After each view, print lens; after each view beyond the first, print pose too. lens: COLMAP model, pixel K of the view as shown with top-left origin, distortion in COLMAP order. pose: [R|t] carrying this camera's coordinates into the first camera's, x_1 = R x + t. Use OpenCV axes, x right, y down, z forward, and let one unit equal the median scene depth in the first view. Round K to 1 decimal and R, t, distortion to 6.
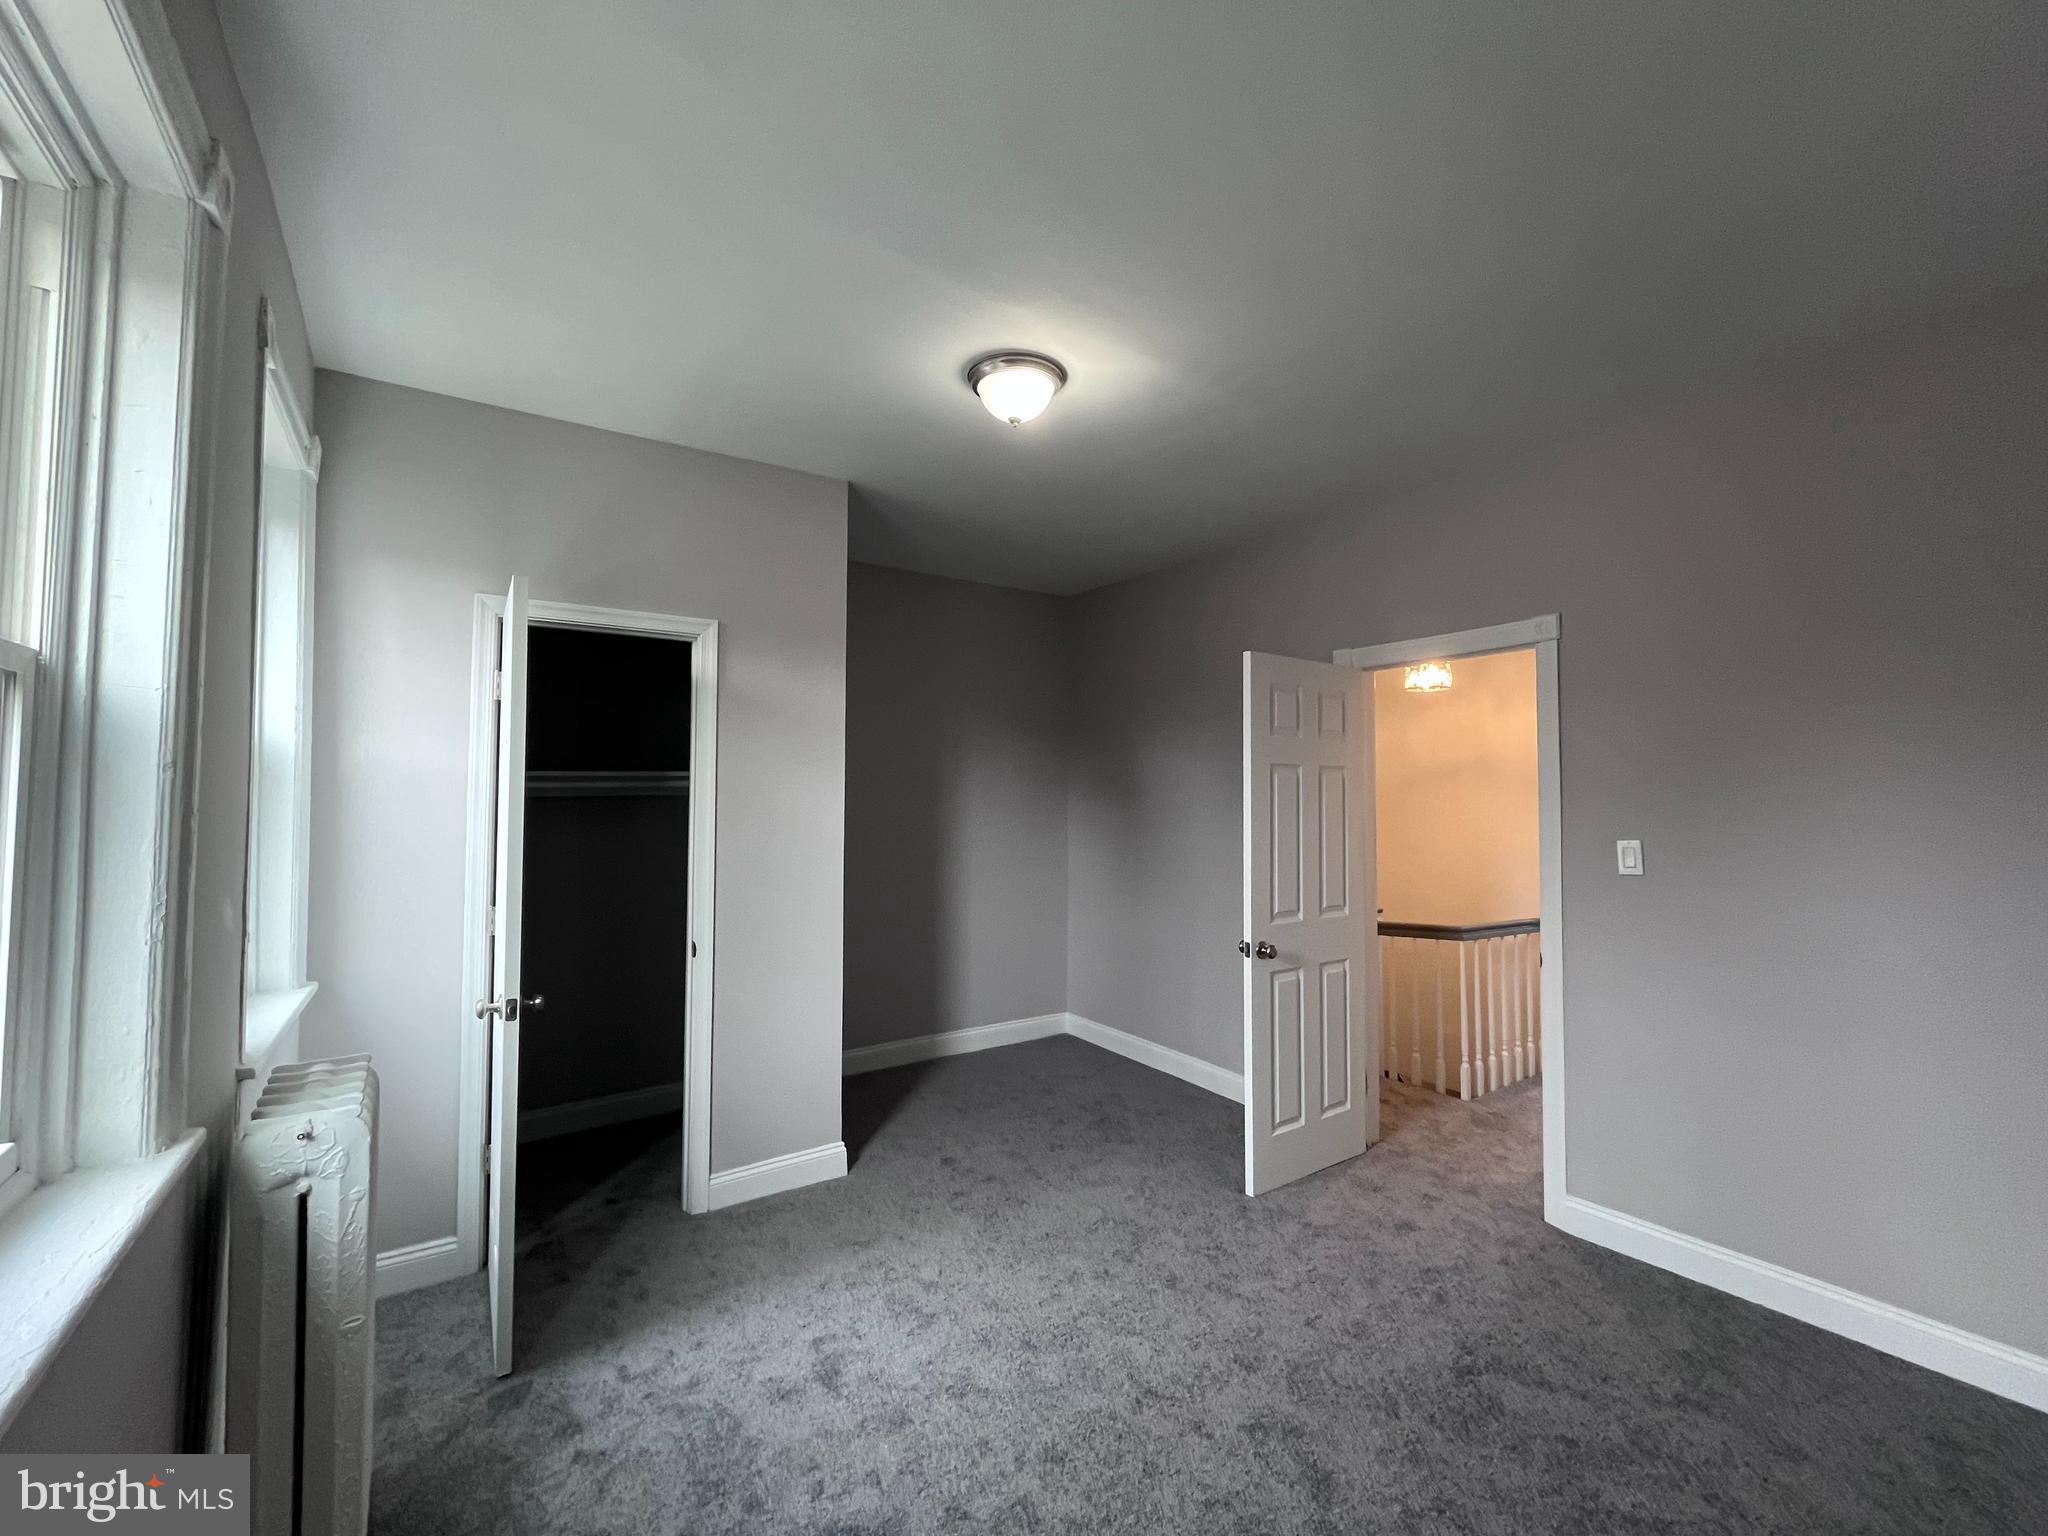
lens RADIAL K [[832.9, 0, 1022.8], [0, 832.9, 766.5], [0, 0, 1]] dist [-0.003819, 0.000200]
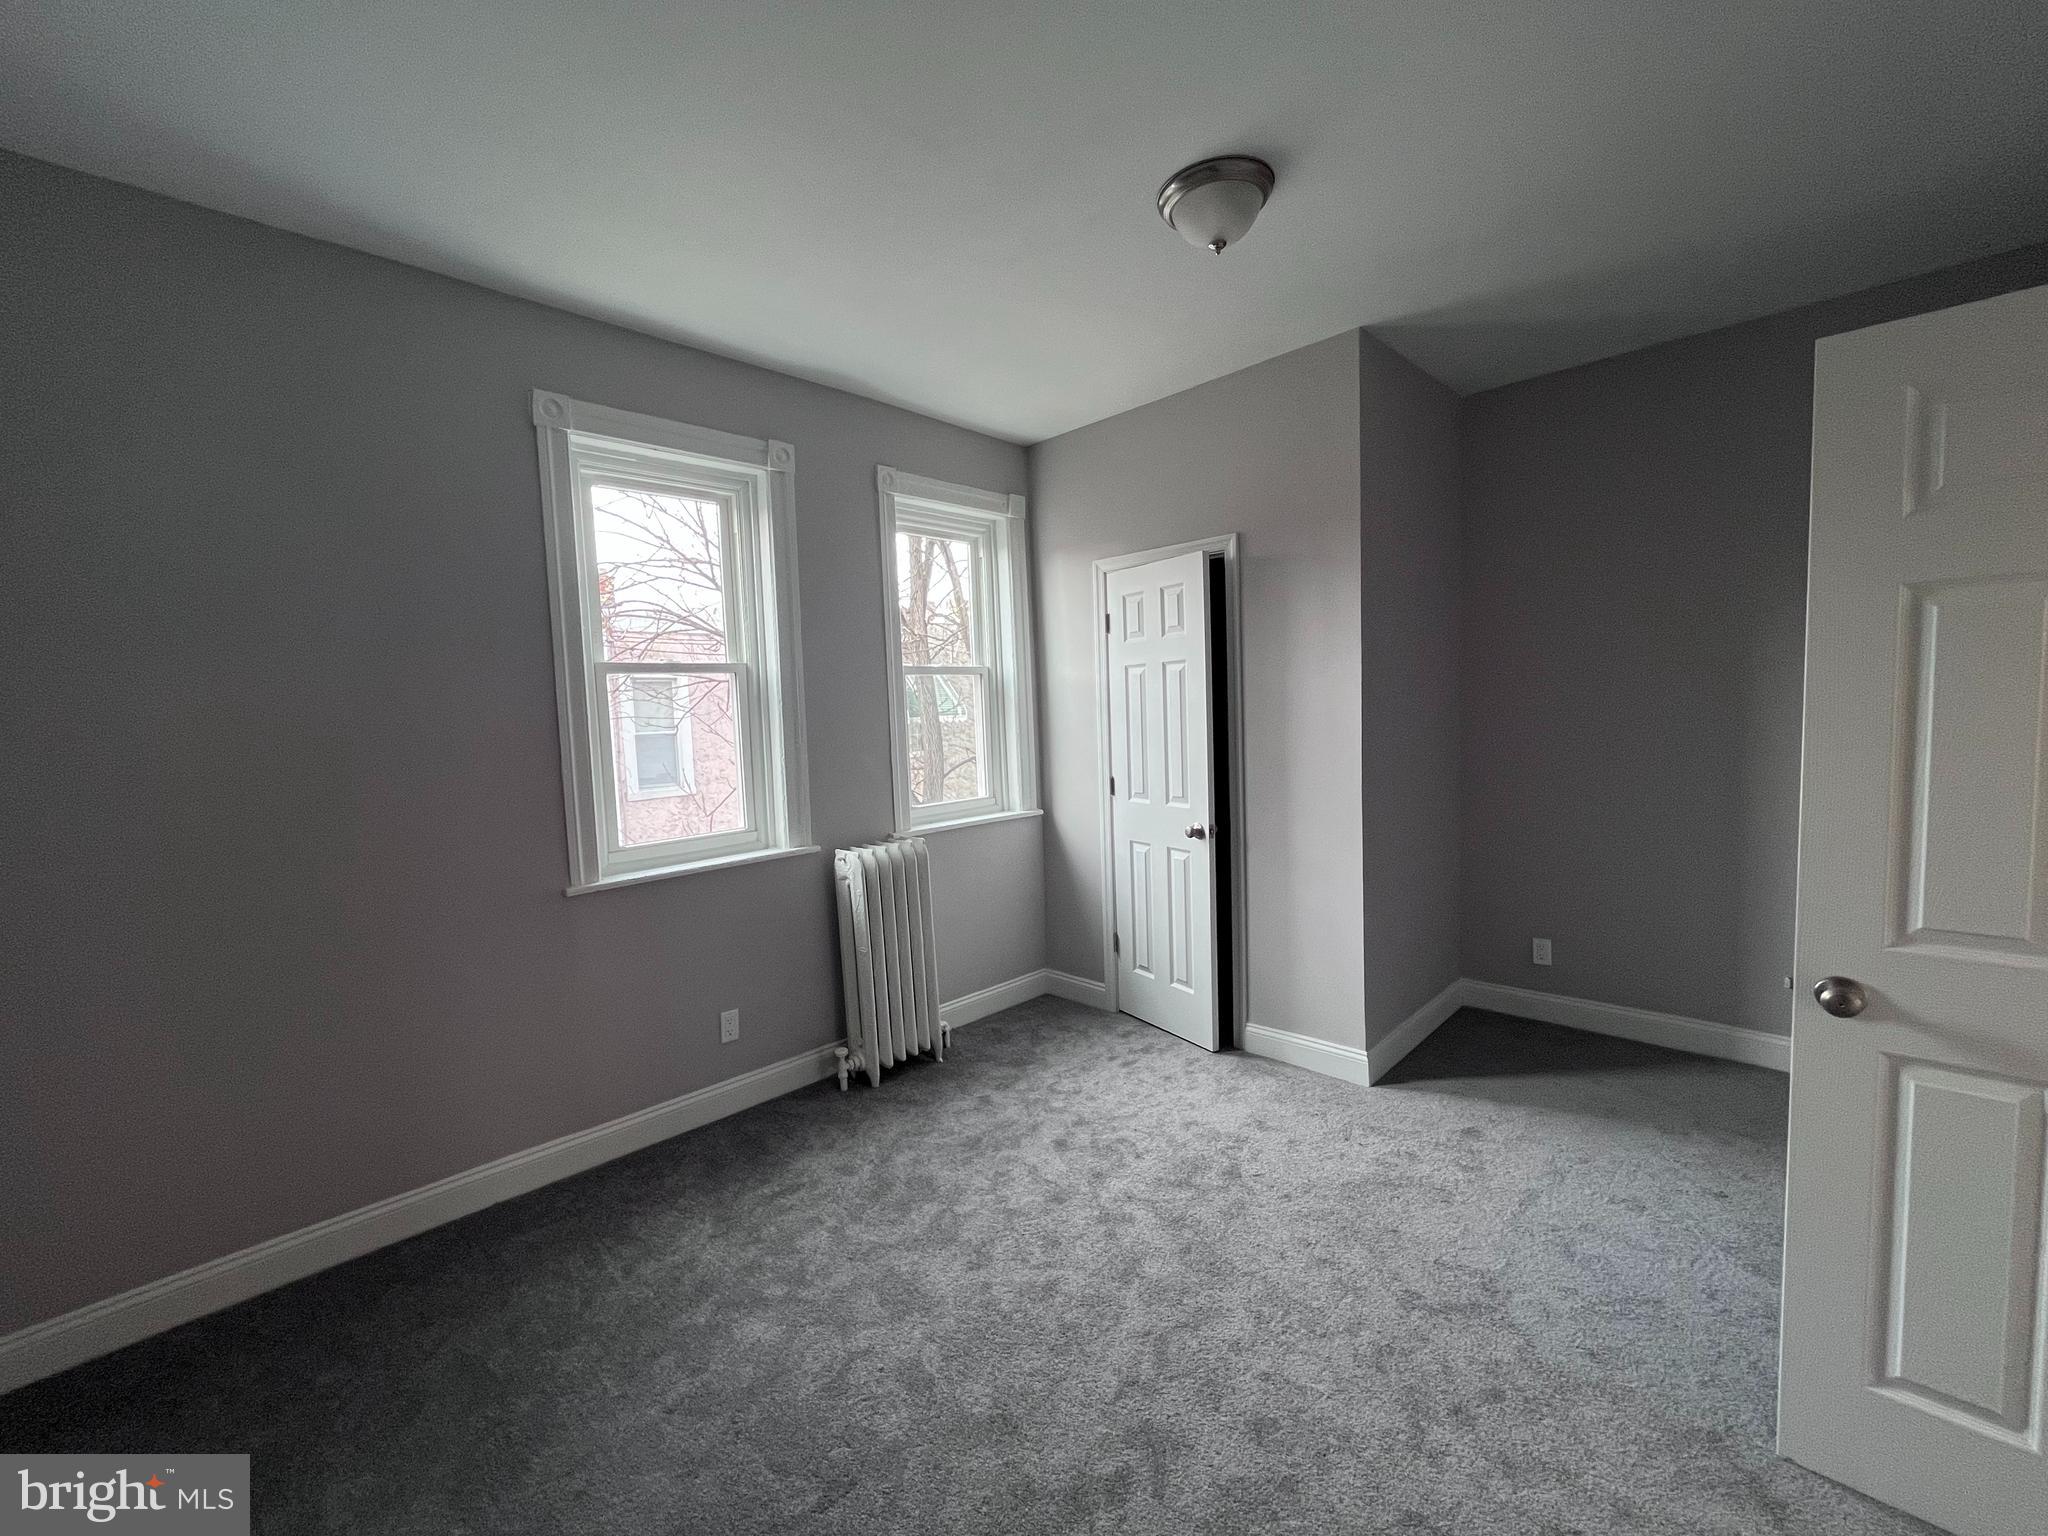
lens RADIAL K [[832.9, 0, 1010.8], [0, 832.9, 767.4], [0, 0, 1]] dist [-0.003819, 0.000200]
pose [[0.182937, 0.058717, -0.981370, 0.771387], [0.078387, 0.994166, 0.074095, 0.028044], [0.979995, -0.090482, 0.177267, 0.566421]]
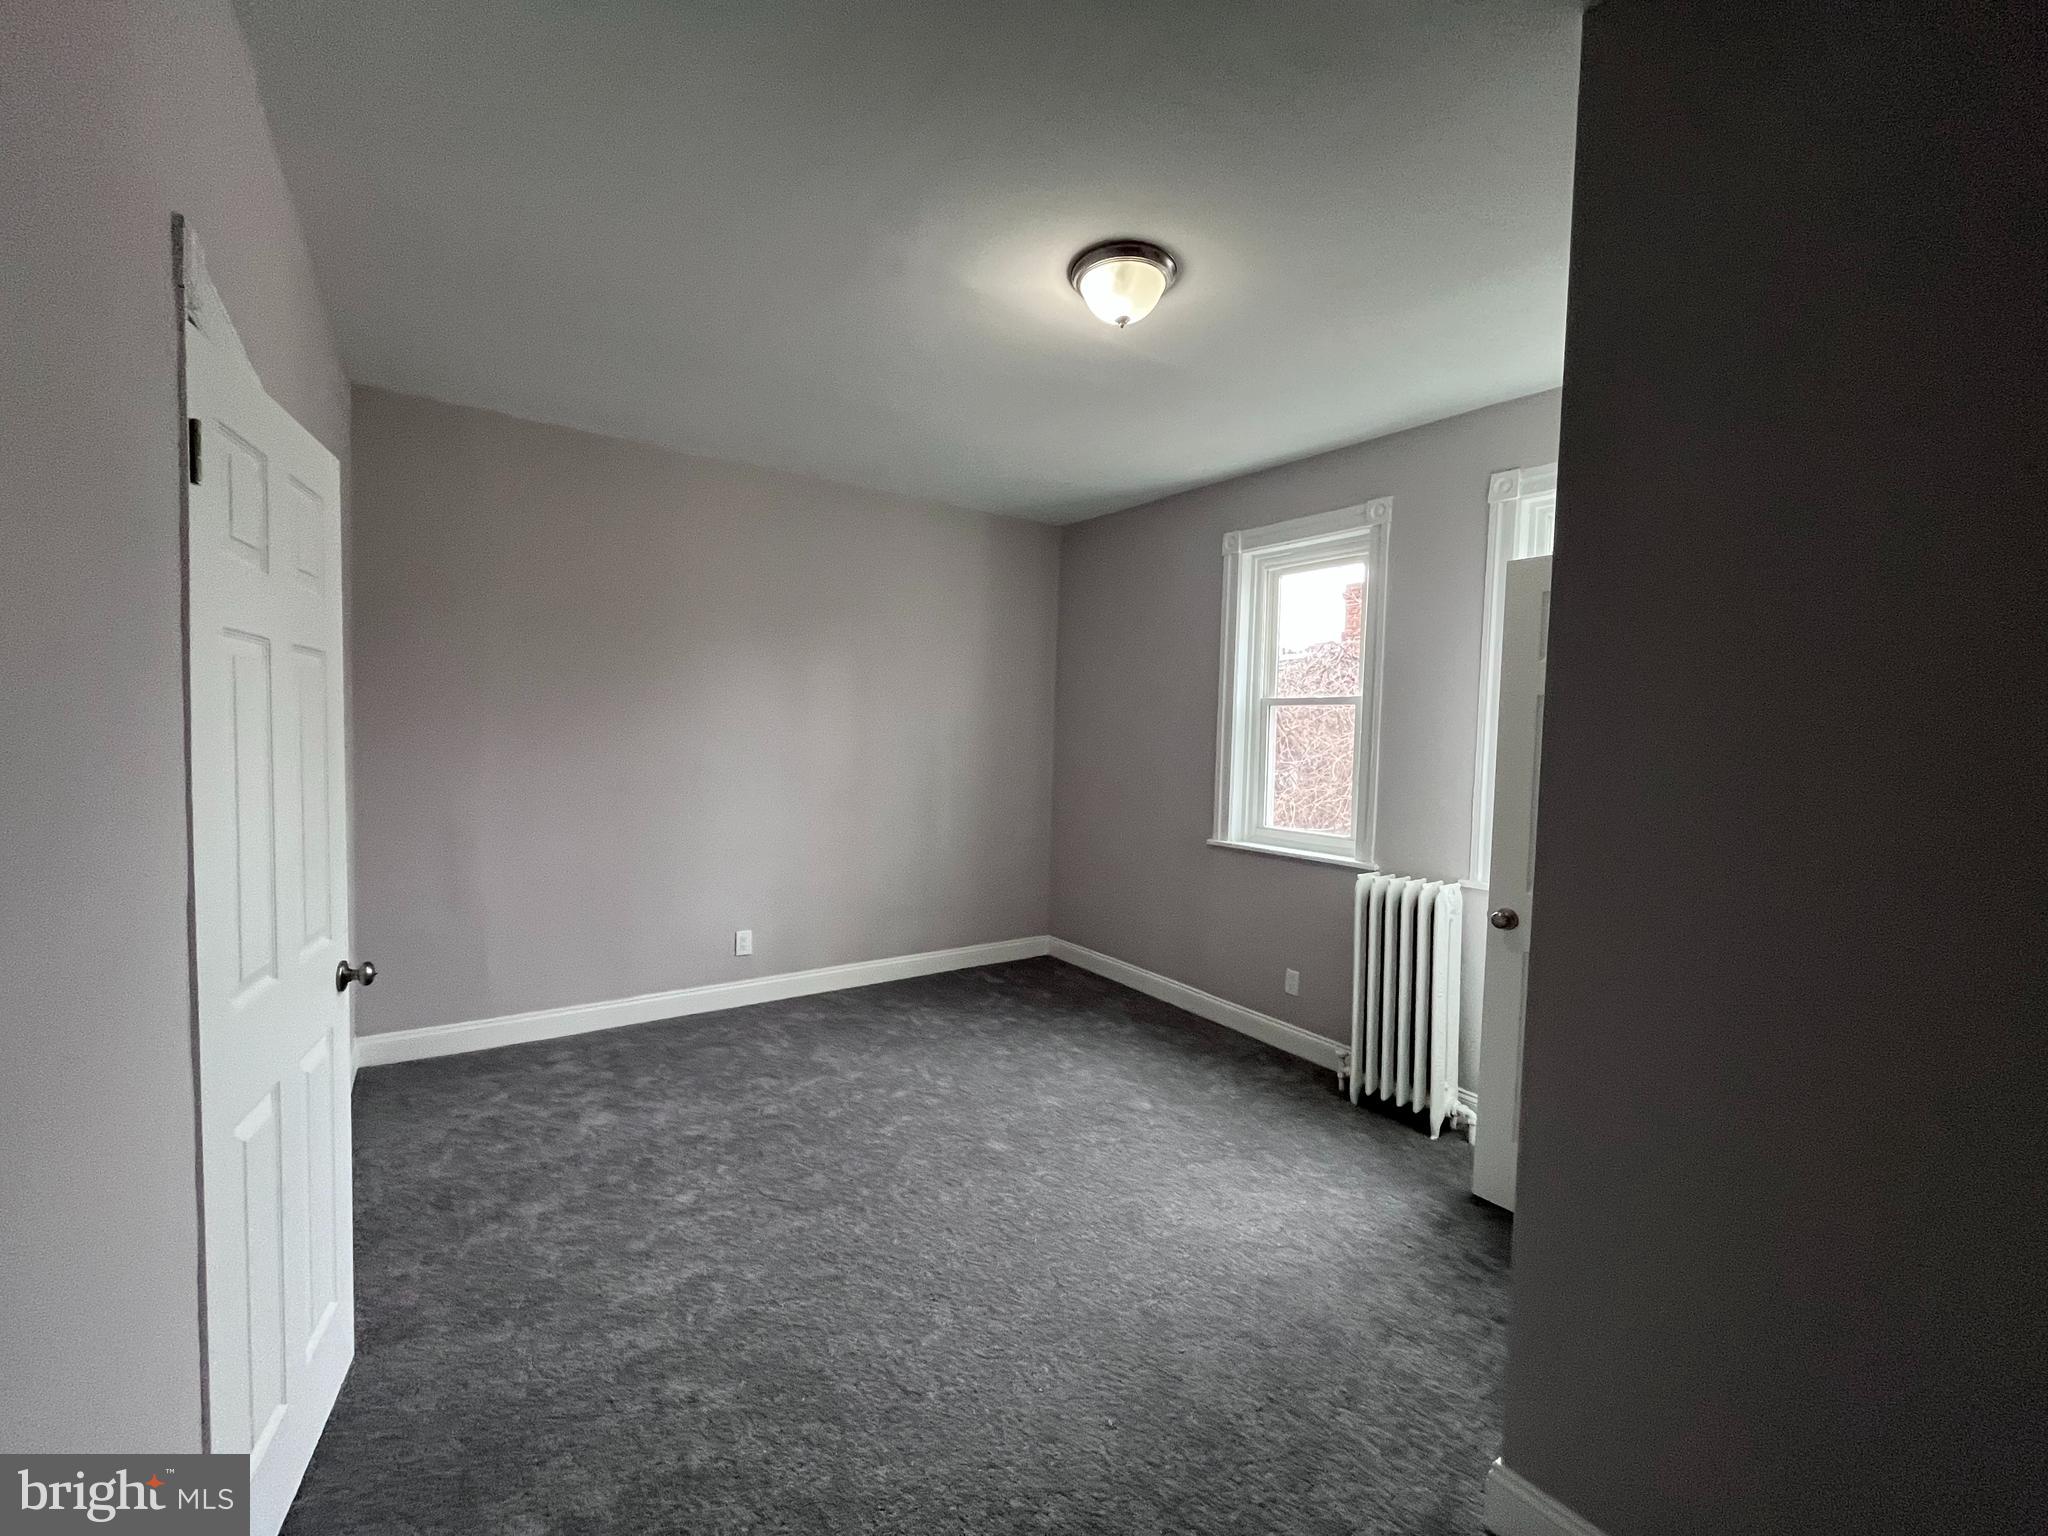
lens RADIAL K [[832.9, 0, 986.7], [0, 832.9, 760.7], [0, 0, 1]] dist [-0.003819, 0.000200]
pose [[-0.999750, -0.021158, 0.007265, 0.132161], [-0.021124, 0.999766, 0.004710, 0.052738], [-0.007363, 0.004555, -0.999963, 1.817404]]
